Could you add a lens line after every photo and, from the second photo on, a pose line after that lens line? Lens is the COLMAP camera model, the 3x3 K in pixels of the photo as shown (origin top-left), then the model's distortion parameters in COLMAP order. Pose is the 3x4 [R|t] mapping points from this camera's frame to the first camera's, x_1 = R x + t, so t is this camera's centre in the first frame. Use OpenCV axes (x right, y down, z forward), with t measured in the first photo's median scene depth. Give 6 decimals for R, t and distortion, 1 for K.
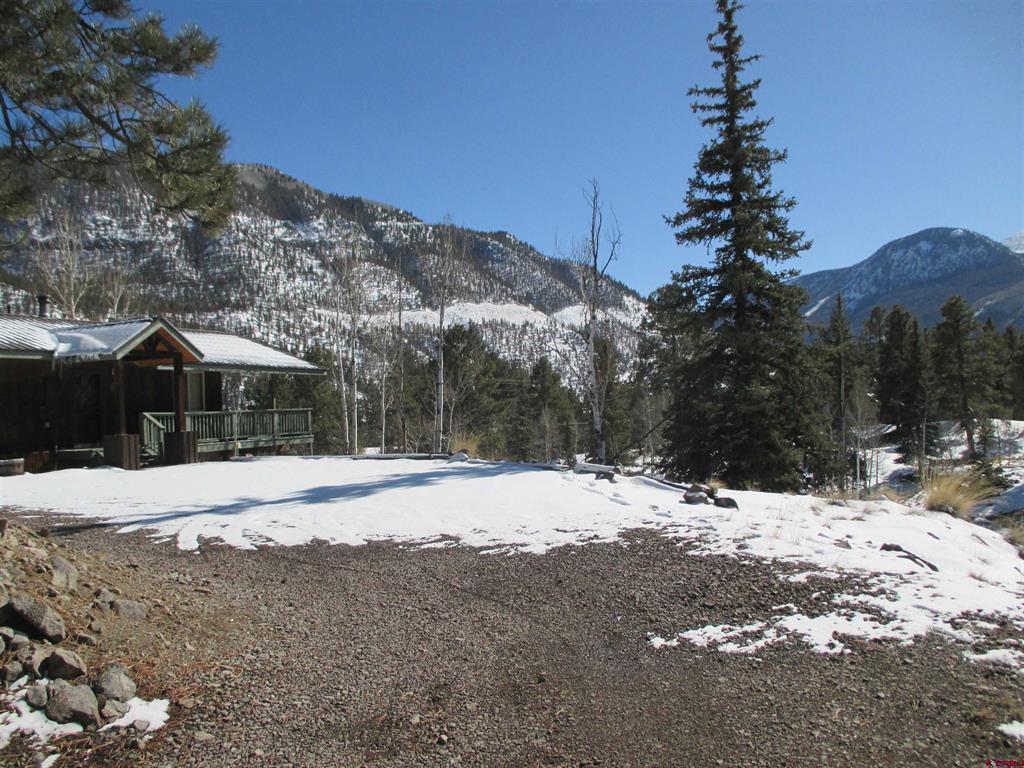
lens RADIAL K [[863.5, 0, 512.0], [0, 863.5, 384.0], [0, 0, 1]] dist [-0.013405, -0.004751]
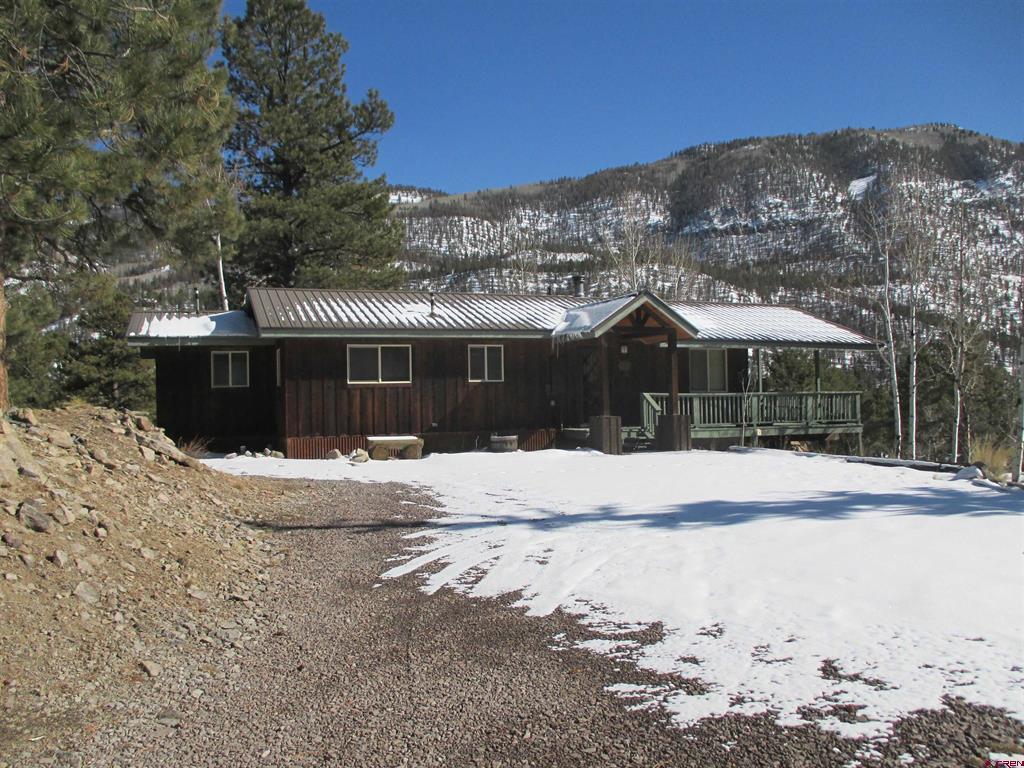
lens RADIAL K [[863.5, 0, 512.0], [0, 863.5, 384.0], [0, 0, 1]] dist [-0.013405, -0.004751]
pose [[0.740174, 0.020544, -0.672101, 0.104836], [-0.000858, 0.999561, 0.029609, -0.004721], [0.672414, -0.021339, 0.739867, 0.208245]]
